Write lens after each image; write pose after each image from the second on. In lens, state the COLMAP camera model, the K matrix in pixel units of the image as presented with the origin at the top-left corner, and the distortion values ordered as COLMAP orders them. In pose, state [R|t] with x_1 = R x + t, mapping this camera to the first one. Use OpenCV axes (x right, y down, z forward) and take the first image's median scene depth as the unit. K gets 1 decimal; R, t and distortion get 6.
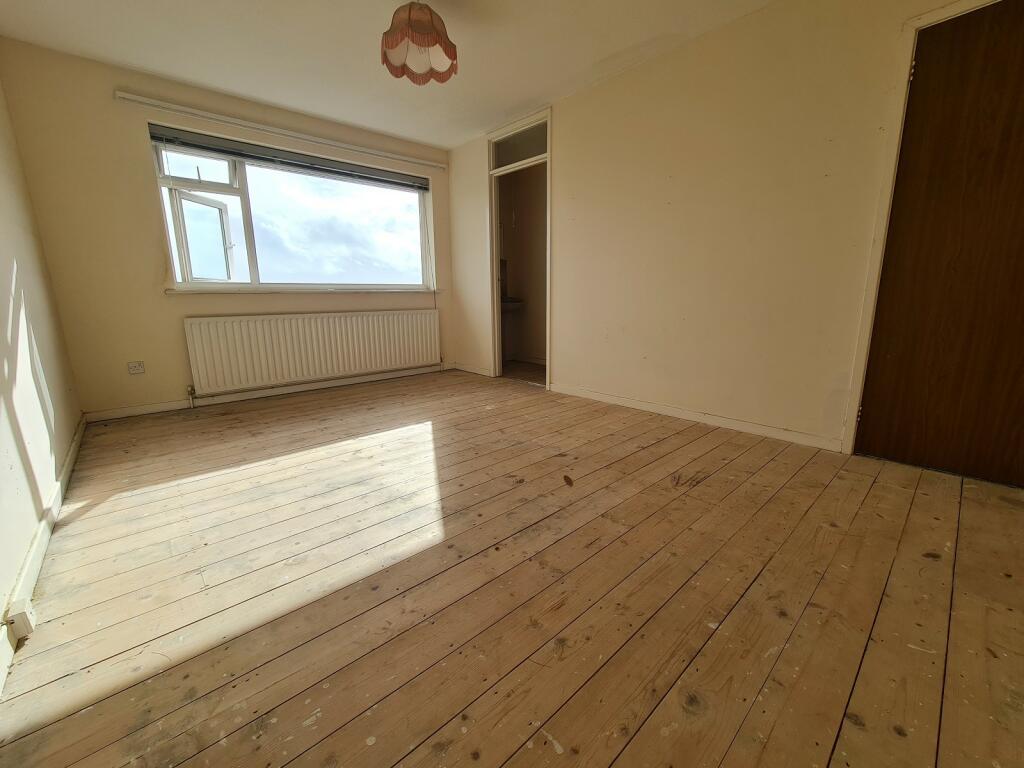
lens RADIAL K [[421.9, 0, 510.0], [0, 421.9, 377.0], [0, 0, 1]] dist [-0.005056, 0.000981]
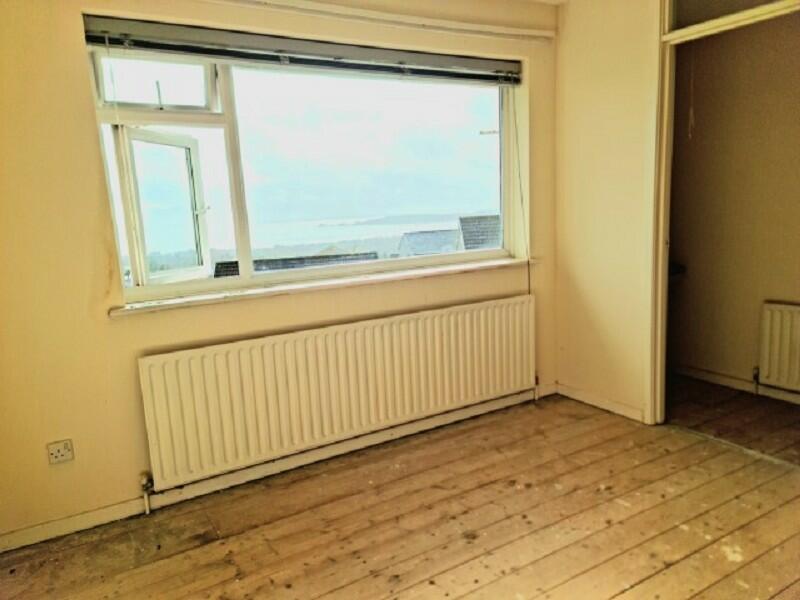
lens RADIAL K [[586.5, 0, 398.1], [0, 586.5, 304.5], [0, 0, 1]] dist [0.047463, -0.010107]
pose [[0.980180, -0.008313, -0.197936, -0.272685], [0.004294, 0.999776, -0.020722, -0.184689], [0.198064, 0.019461, 0.979996, 0.289521]]
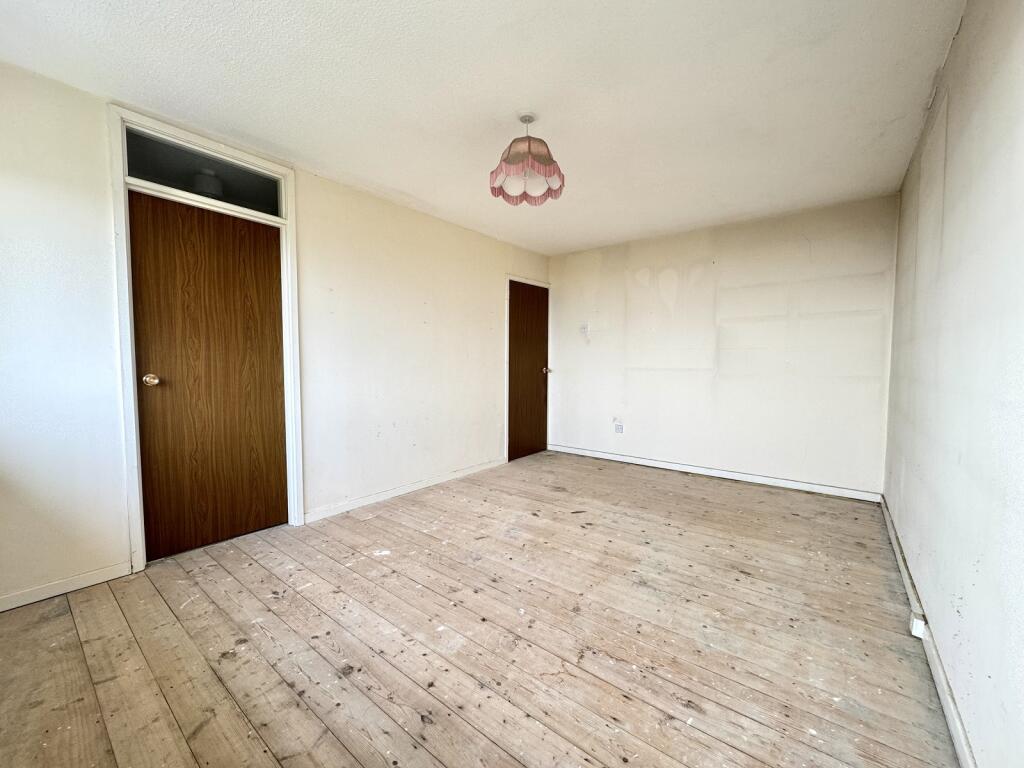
lens RADIAL K [[405.9, 0, 510.8], [0, 405.9, 384.0], [0, 0, 1]] dist [-0.000350, -0.000844]
pose [[-0.159365, -0.044238, 0.986228, -0.775770], [0.189008, 0.979148, 0.074462, -0.229091], [-0.968957, 0.198272, -0.147681, 0.824300]]
